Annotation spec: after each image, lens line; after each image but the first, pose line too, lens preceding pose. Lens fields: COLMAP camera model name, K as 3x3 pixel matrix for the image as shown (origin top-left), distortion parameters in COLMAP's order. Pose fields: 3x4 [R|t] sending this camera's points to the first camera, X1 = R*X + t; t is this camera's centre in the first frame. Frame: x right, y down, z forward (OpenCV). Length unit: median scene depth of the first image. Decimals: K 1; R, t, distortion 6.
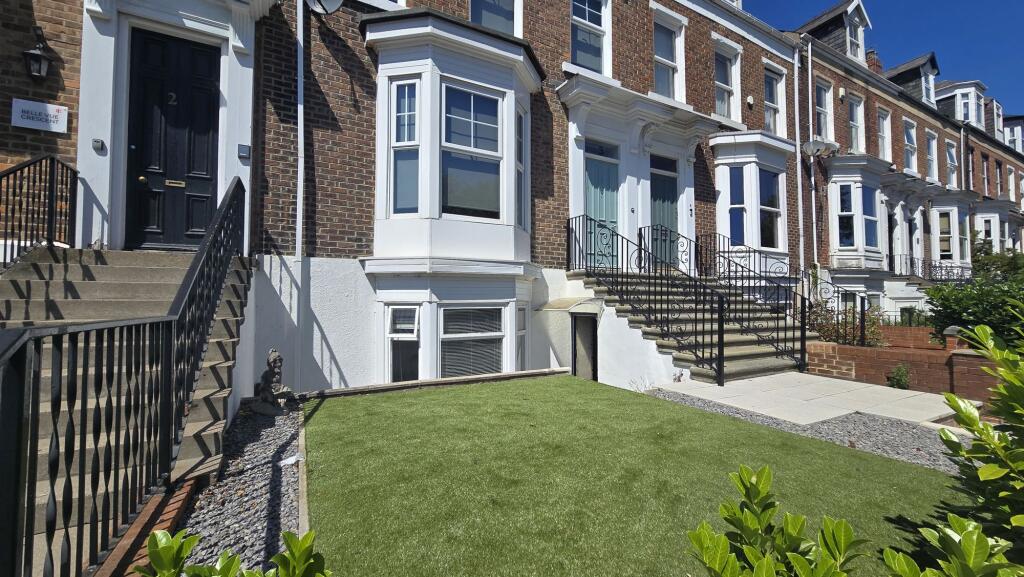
lens RADIAL K [[407.9, 0, 511.3], [0, 407.9, 289.4], [0, 0, 1]] dist [-0.000237, 0.000030]
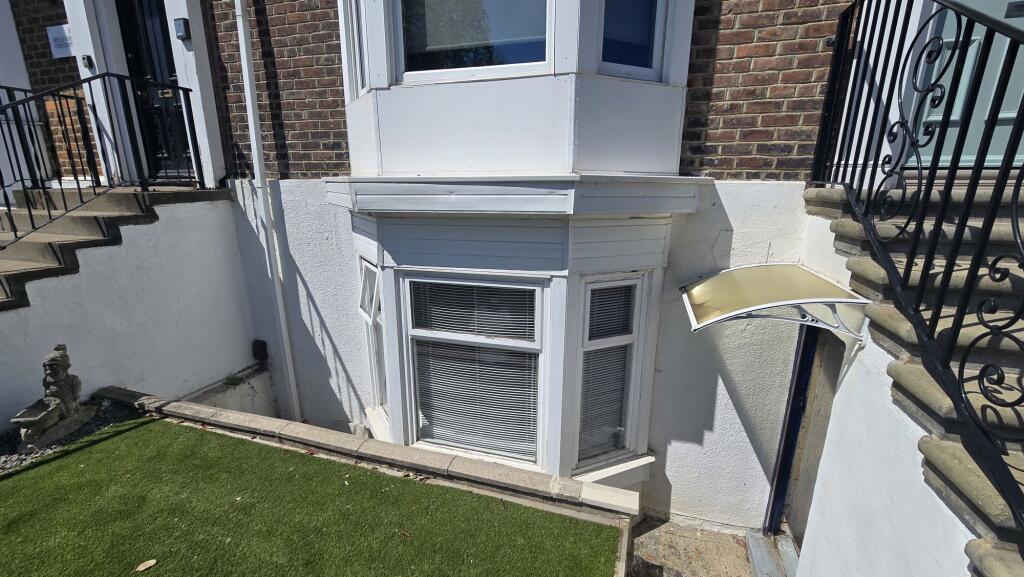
lens RADIAL K [[407.9, 0, 516.4], [0, 407.9, 287.3], [0, 0, 1]] dist [-0.000237, 0.000030]
pose [[0.712776, 0.172392, -0.679876, 0.253985], [0.018747, 0.964295, 0.264165, -0.070168], [0.701141, -0.201036, 0.684095, 0.694786]]
